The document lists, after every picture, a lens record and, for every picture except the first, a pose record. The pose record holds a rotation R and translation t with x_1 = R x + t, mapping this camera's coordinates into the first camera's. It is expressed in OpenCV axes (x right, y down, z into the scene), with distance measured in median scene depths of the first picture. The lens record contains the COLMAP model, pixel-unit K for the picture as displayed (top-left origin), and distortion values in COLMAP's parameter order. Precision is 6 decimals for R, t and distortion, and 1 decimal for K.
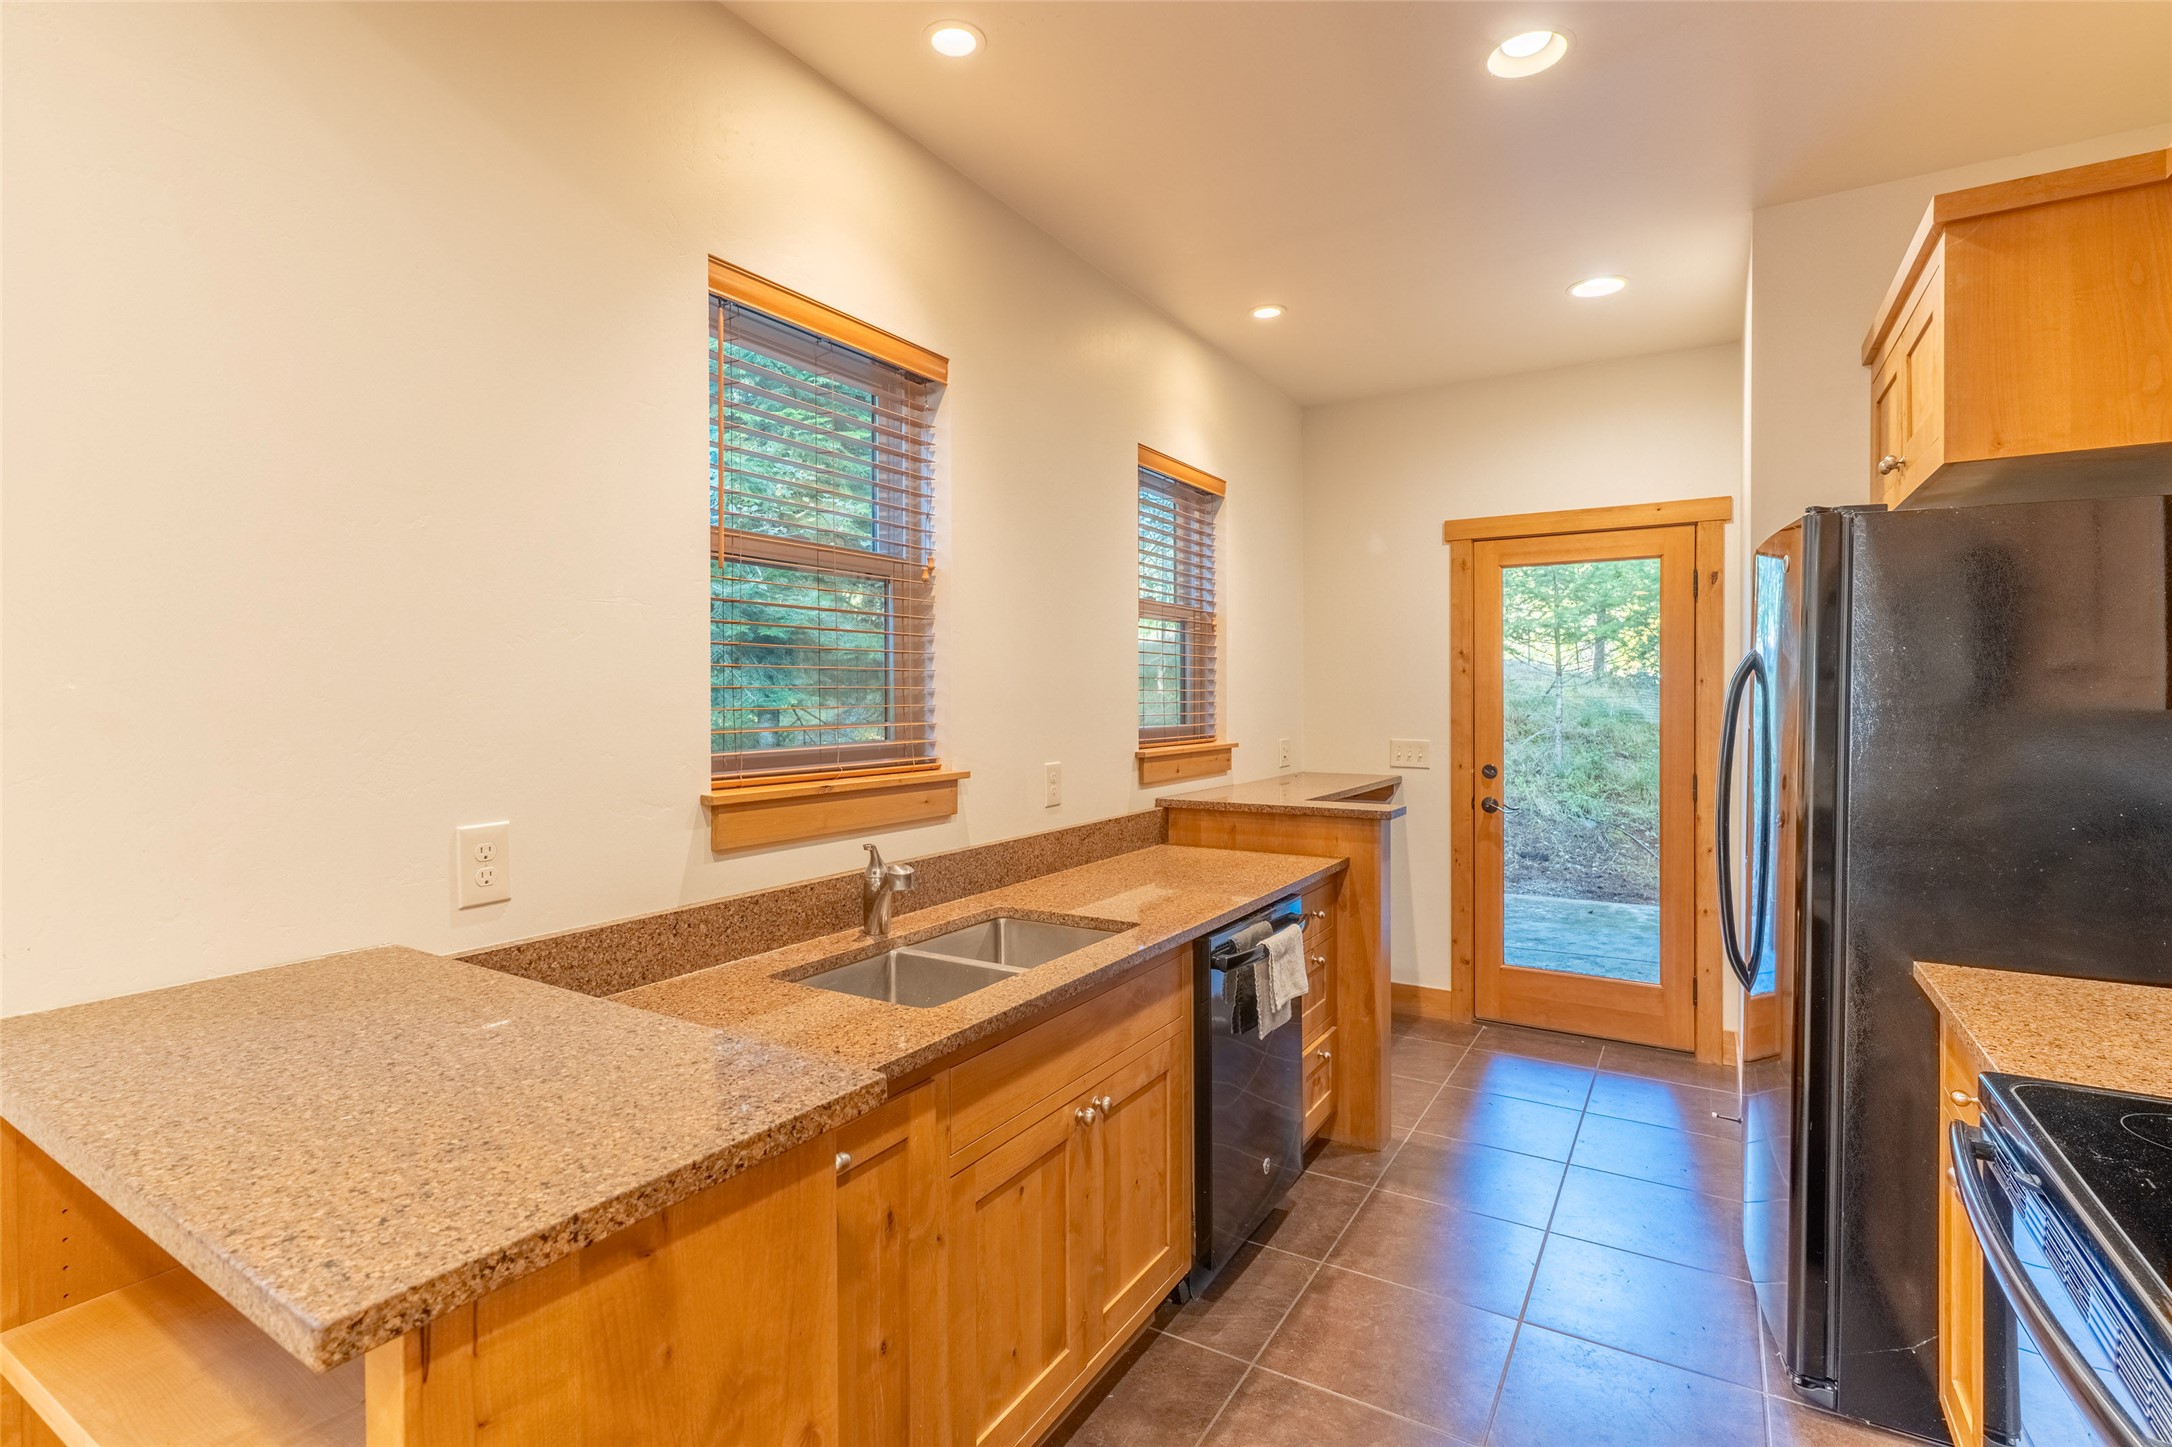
lens RADIAL K [[1031.5, 0, 1069.2], [0, 1031.5, 708.7], [0, 0, 1]] dist [0.000586, 0.001059]
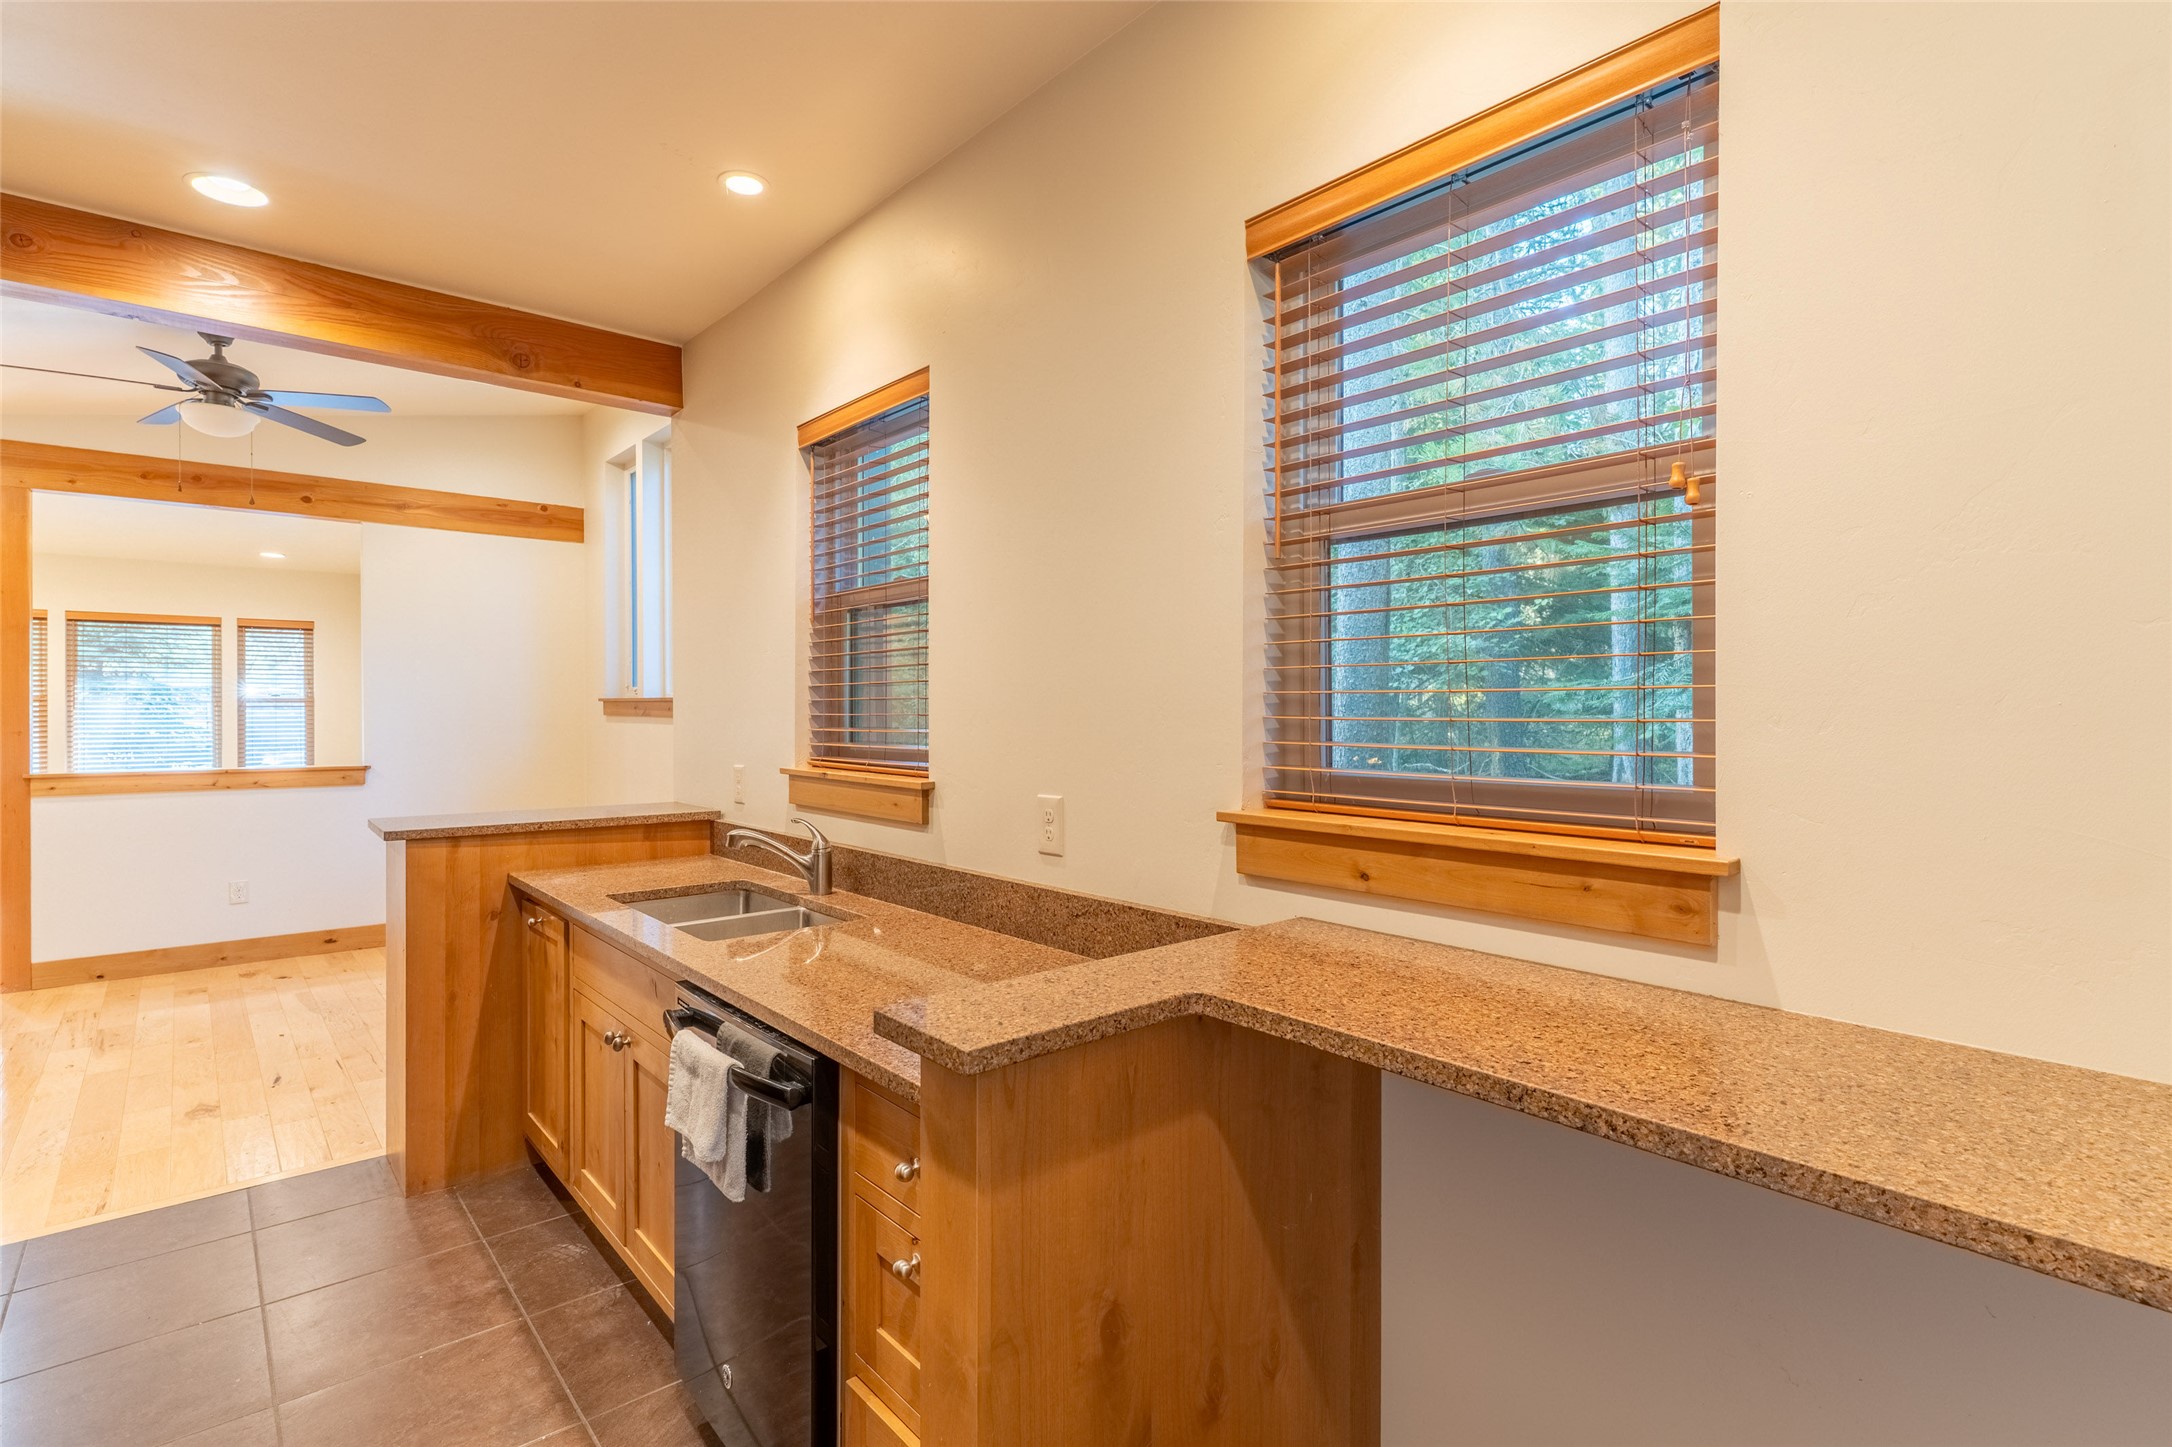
lens RADIAL K [[1031.5, 0, 1079.2], [0, 1031.5, 709.8], [0, 0, 1]] dist [0.000586, 0.001059]
pose [[-0.295858, 0.005971, -0.955213, 0.583603], [-0.009689, 0.999910, 0.009252, -0.013797], [0.955183, 0.011993, -0.295773, 1.059658]]
